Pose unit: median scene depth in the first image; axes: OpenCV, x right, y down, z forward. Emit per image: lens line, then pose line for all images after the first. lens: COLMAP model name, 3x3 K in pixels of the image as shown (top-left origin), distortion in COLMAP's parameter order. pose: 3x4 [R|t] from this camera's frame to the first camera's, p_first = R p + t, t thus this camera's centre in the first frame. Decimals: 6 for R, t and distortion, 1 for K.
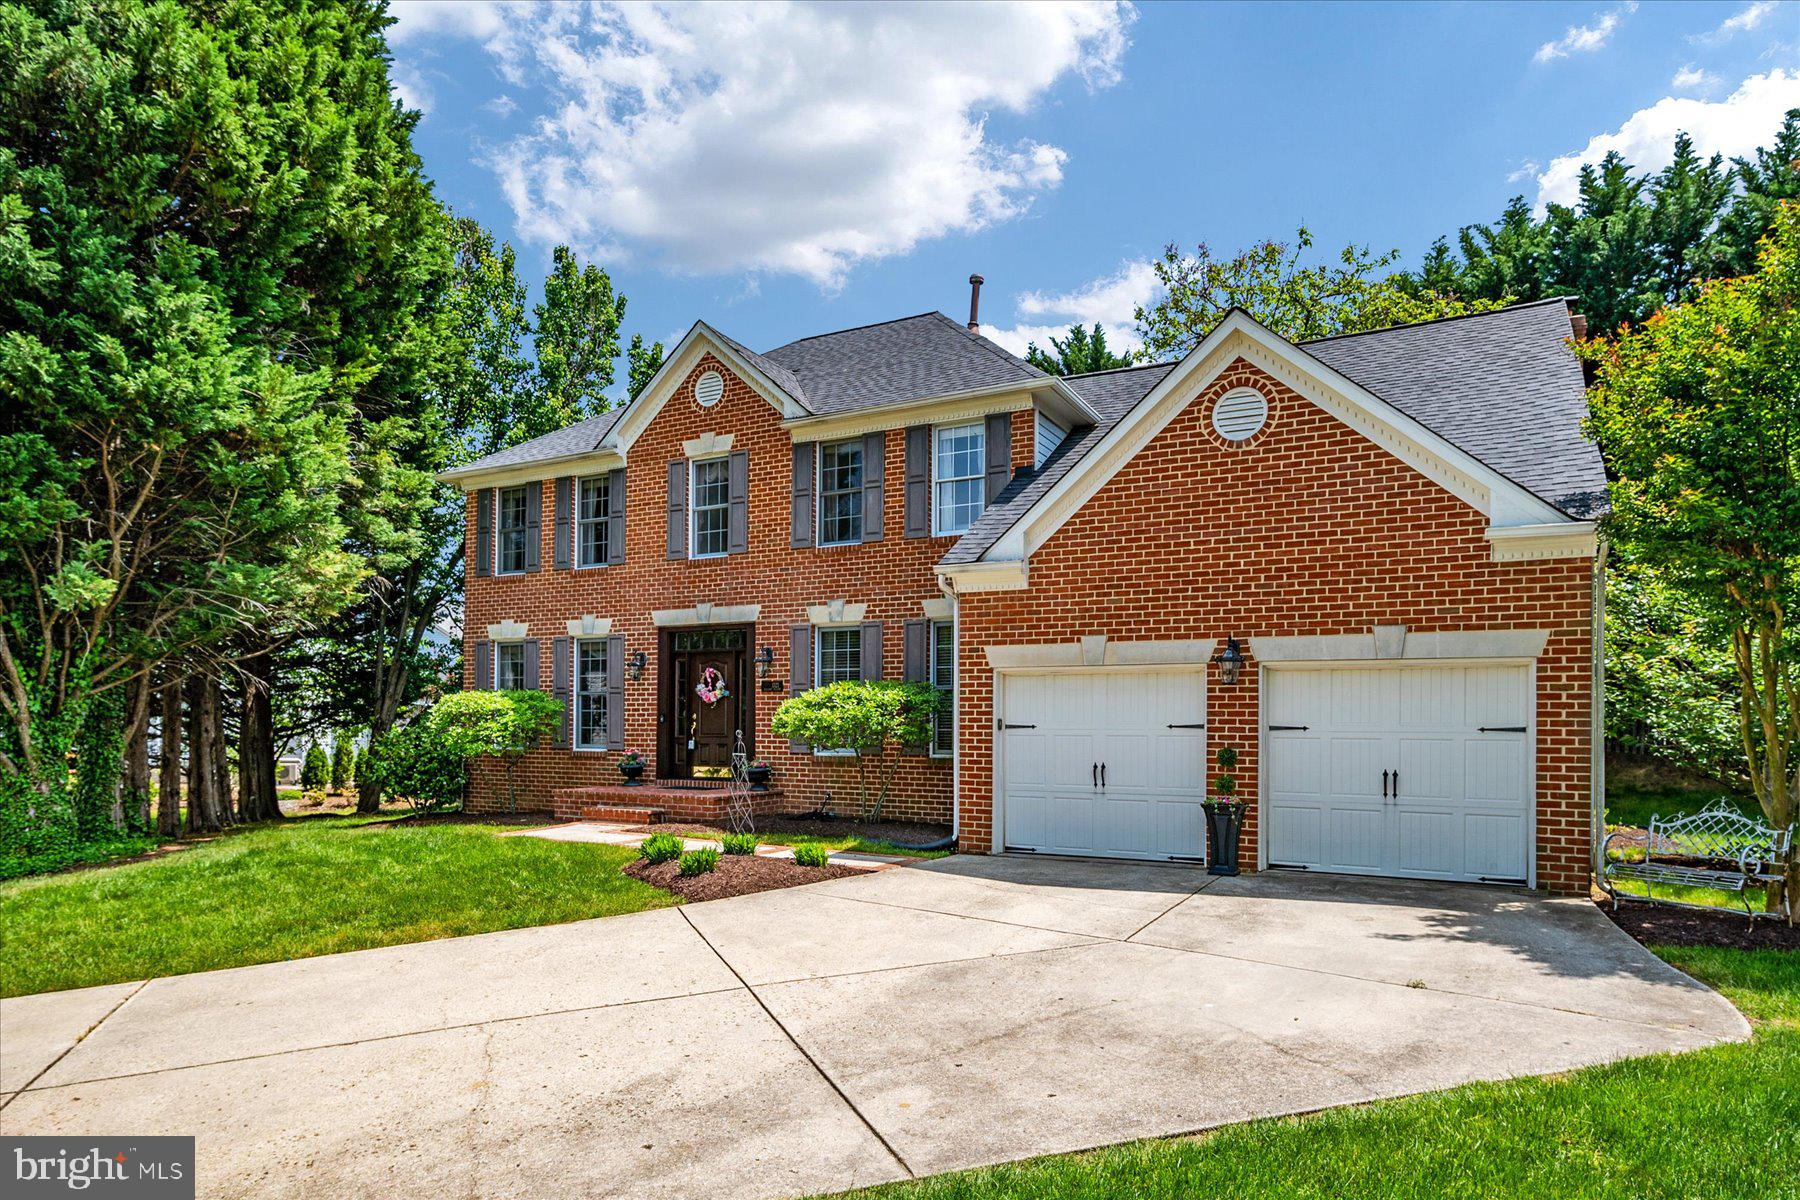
lens RADIAL K [[954.2, 0, 911.6], [0, 954.2, 729.3], [0, 0, 1]] dist [0.003641, -0.000963]
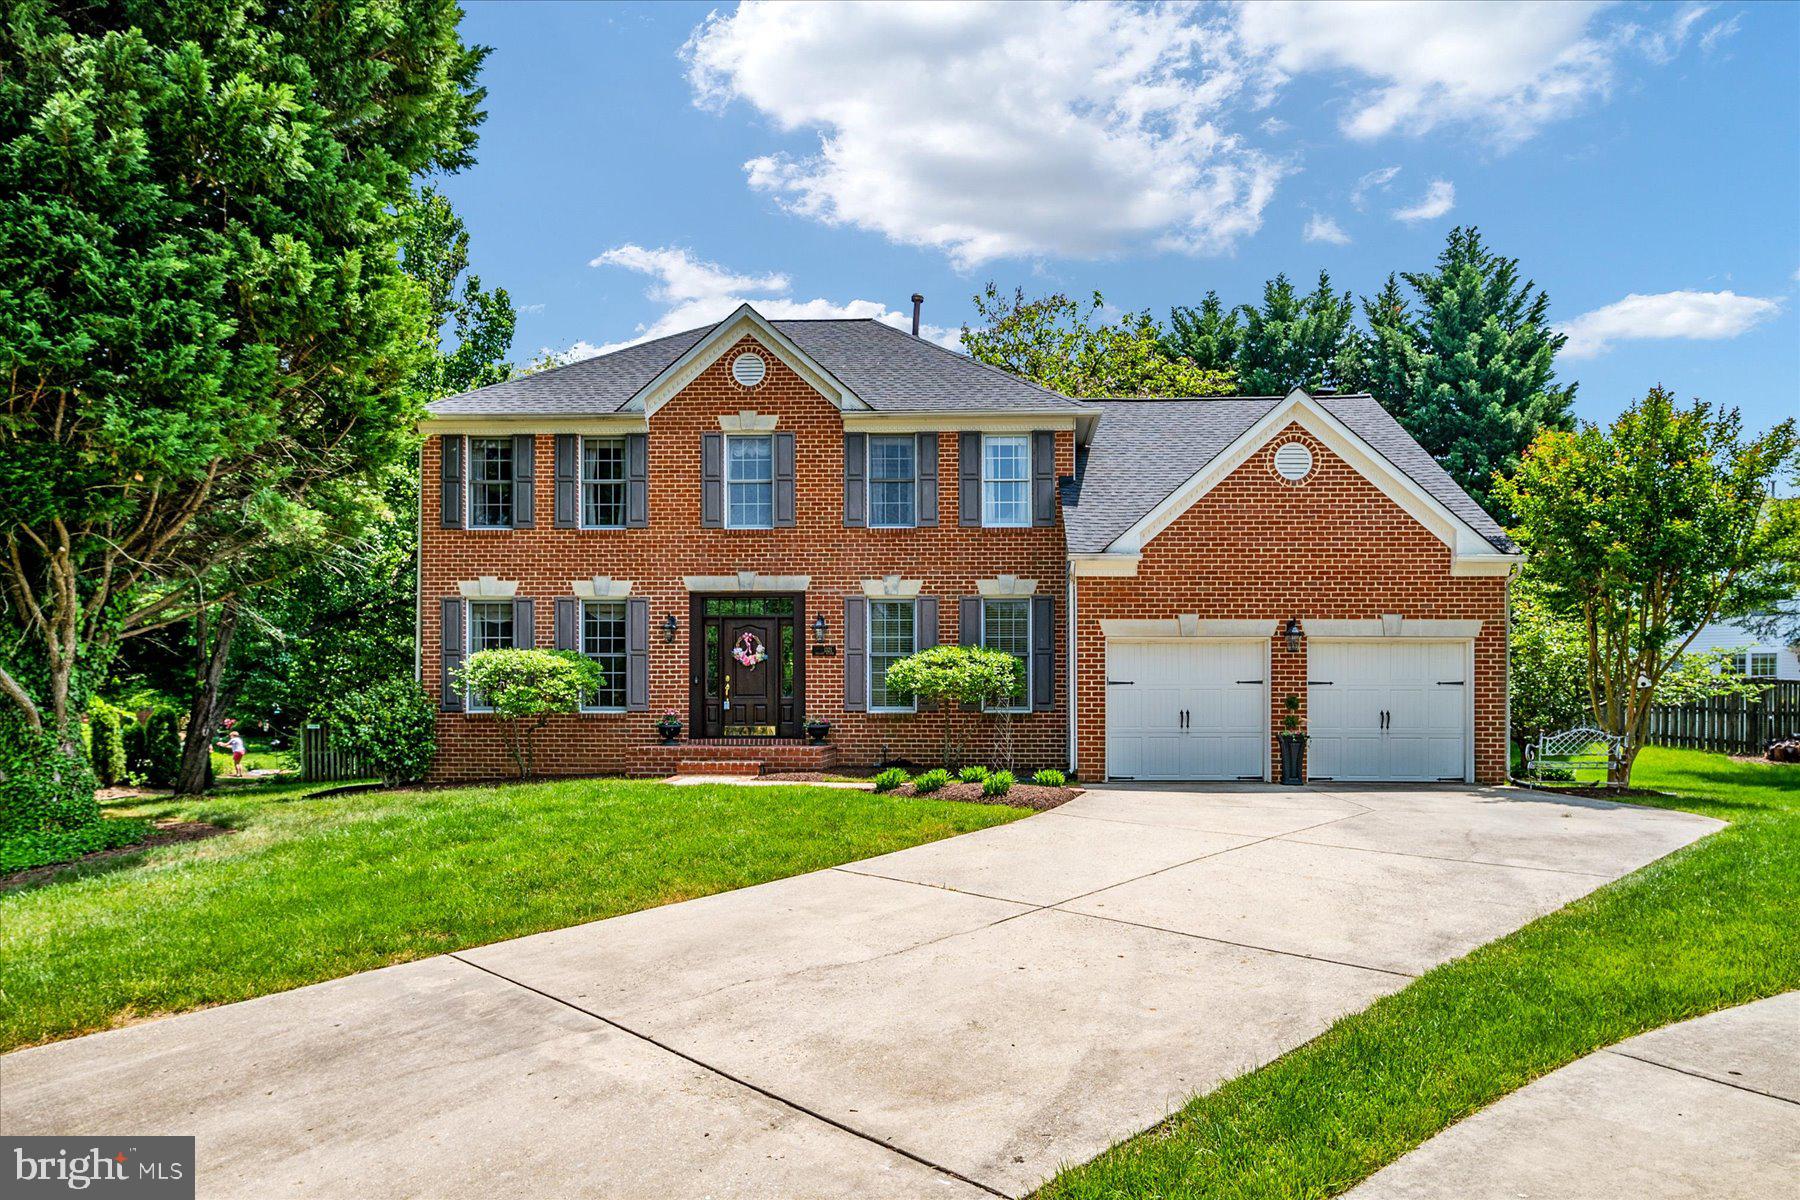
lens RADIAL K [[954.2, 0, 911.6], [0, 954.2, 729.3], [0, 0, 1]] dist [0.003641, -0.000963]
pose [[0.915659, -0.009399, 0.401846, -0.513616], [0.004027, 0.999891, 0.014211, 0.031265], [-0.401936, -0.011394, 0.915597, -0.051858]]
